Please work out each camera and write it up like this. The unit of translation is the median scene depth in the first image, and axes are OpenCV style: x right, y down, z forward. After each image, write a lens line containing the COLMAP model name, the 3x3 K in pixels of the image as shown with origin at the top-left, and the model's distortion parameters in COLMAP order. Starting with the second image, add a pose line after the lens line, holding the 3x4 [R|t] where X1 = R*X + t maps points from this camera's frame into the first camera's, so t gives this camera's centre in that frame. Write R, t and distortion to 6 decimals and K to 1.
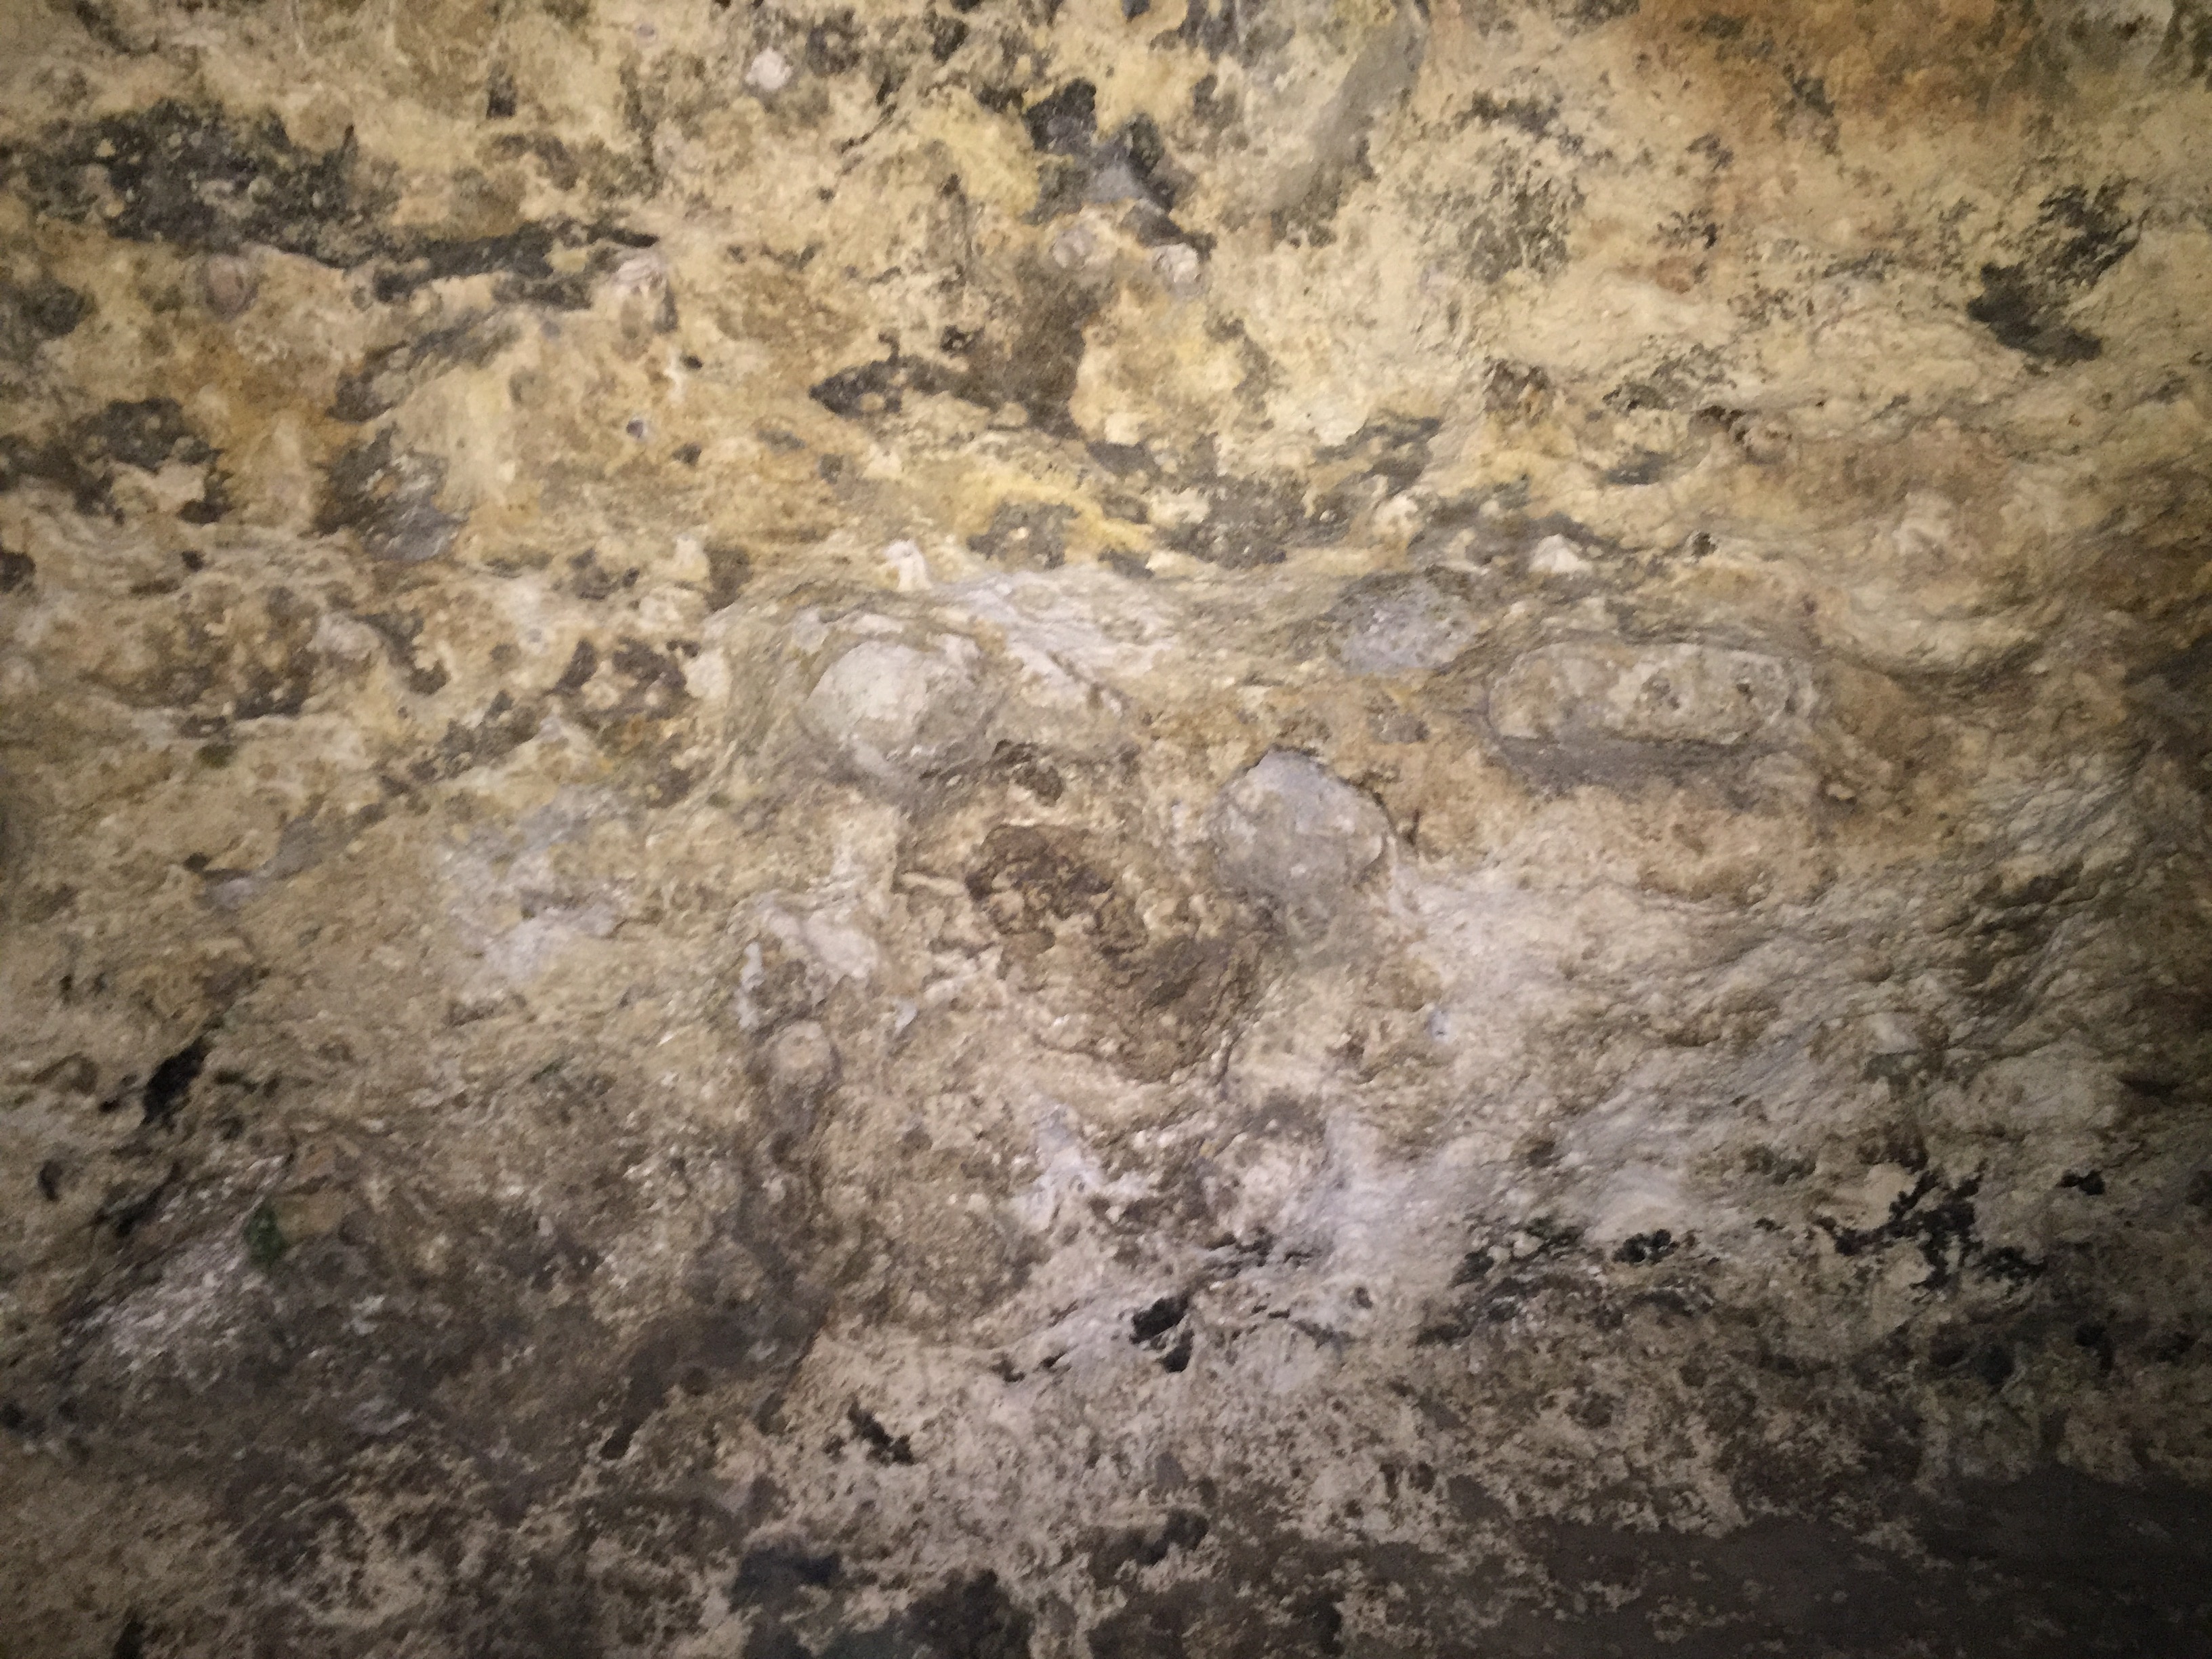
lens RADIAL K [[1903.5, 0, 1107.0], [0, 1903.5, 819.8], [0, 0, 1]] dist [0.068380, -0.095187]
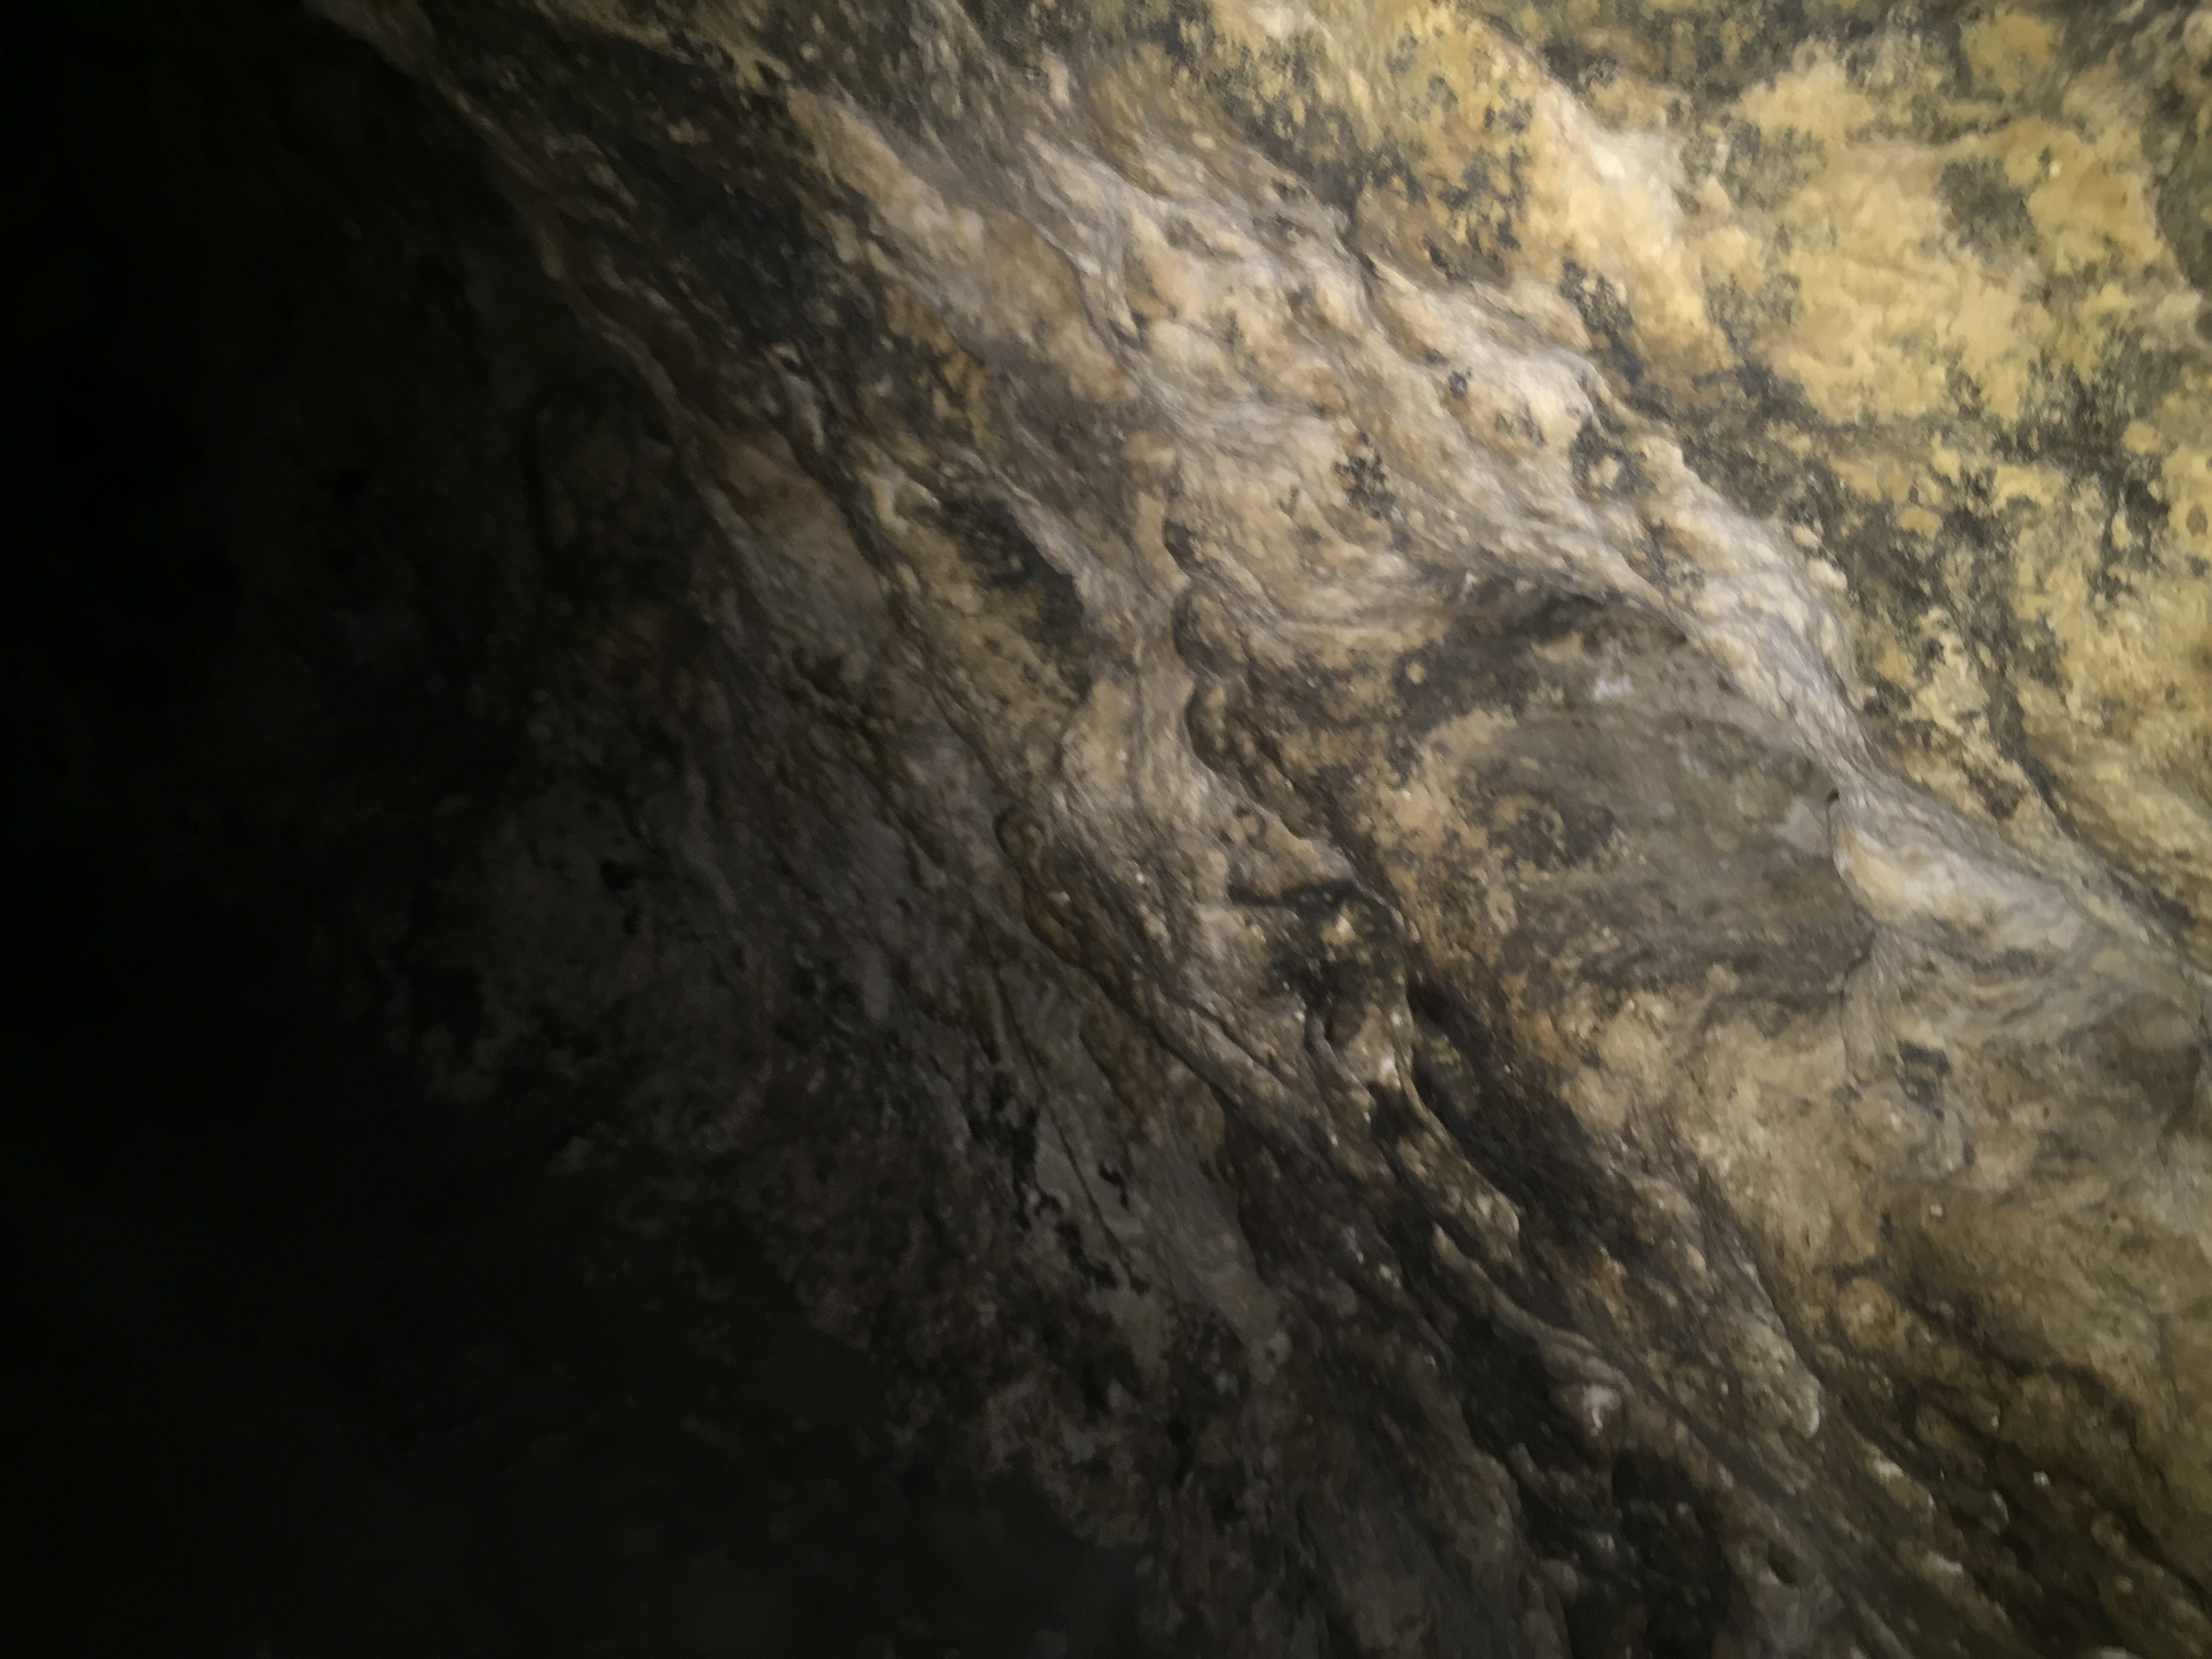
lens RADIAL K [[1903.5, 0, 1096.0], [0, 1903.5, 817.1], [0, 0, 1]] dist [0.068380, -0.095187]
pose [[0.466889, 0.310801, -0.827900, 1.387832], [-0.360398, 0.921802, 0.142809, -0.085950], [0.807545, 0.231697, 0.542391, 0.628384]]
